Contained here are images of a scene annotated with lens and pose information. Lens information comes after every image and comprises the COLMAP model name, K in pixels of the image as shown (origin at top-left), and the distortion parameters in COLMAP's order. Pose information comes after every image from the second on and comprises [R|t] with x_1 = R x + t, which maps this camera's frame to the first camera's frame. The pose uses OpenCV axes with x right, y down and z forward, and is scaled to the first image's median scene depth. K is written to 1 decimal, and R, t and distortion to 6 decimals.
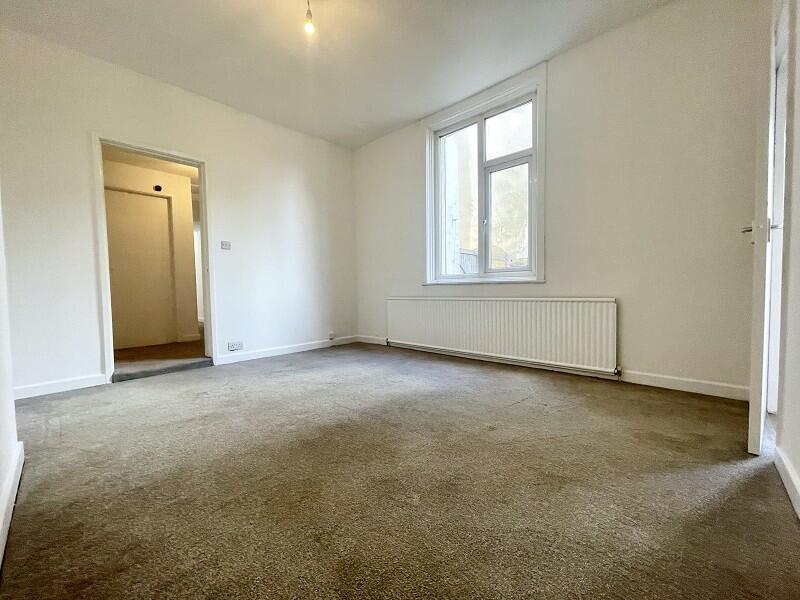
lens RADIAL K [[320.8, 0, 398.7], [0, 320.8, 303.2], [0, 0, 1]] dist [0.002481, 0.000230]
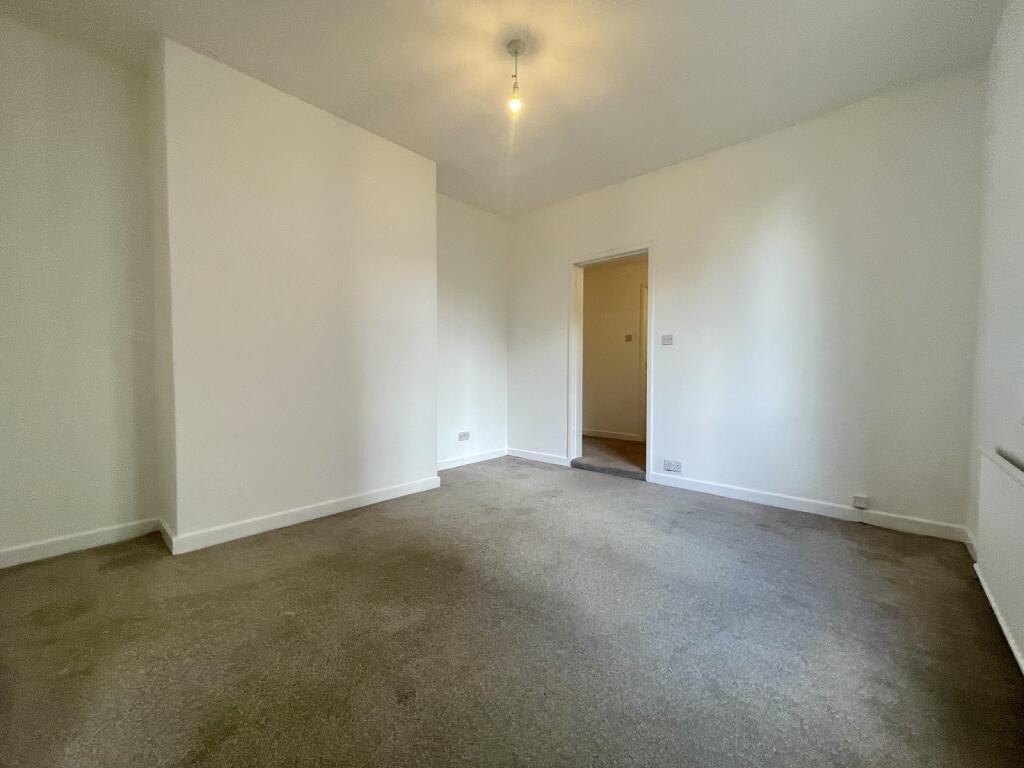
lens RADIAL K [[410.7, 0, 510.3], [0, 410.7, 388.1], [0, 0, 1]] dist [0.002481, 0.000230]
pose [[0.021228, 0.061818, -0.997862, 0.749928], [-0.047636, 0.997016, 0.060752, -0.156808], [0.998639, 0.046245, 0.024110, 0.867007]]
